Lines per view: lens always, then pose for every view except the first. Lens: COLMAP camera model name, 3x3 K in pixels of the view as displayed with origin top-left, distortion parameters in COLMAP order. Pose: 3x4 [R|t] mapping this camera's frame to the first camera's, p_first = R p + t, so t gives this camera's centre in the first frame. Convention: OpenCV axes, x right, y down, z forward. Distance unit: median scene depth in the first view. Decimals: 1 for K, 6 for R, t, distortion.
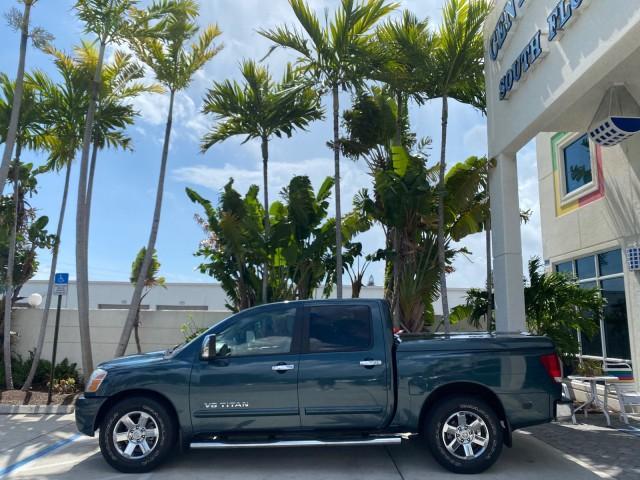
lens RADIAL K [[486.9, 0, 315.5], [0, 486.9, 245.1], [0, 0, 1]] dist [0.021746, -0.030079]
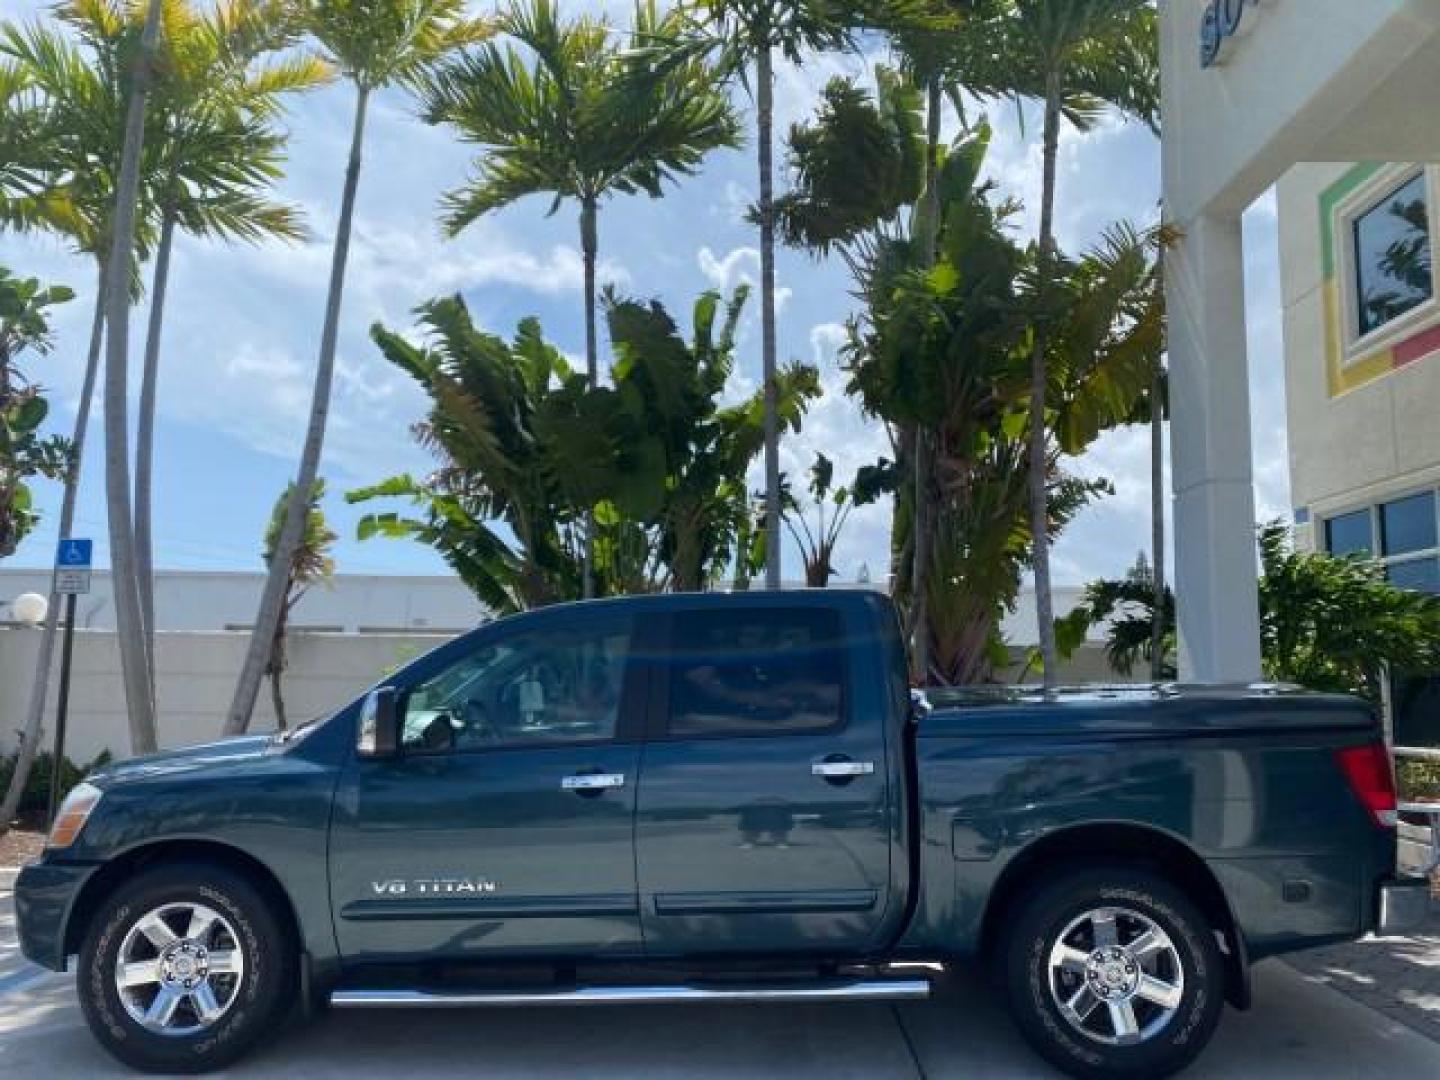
lens RADIAL K [[1095.5, 0, 718.3], [0, 1095.5, 547.3], [0, 0, 1]] dist [0.021746, -0.030079]
pose [[0.999787, -0.001809, -0.020547, 0.027606], [0.002747, 0.998951, 0.045705, 0.032187], [0.020443, -0.045752, 0.998744, 0.151436]]
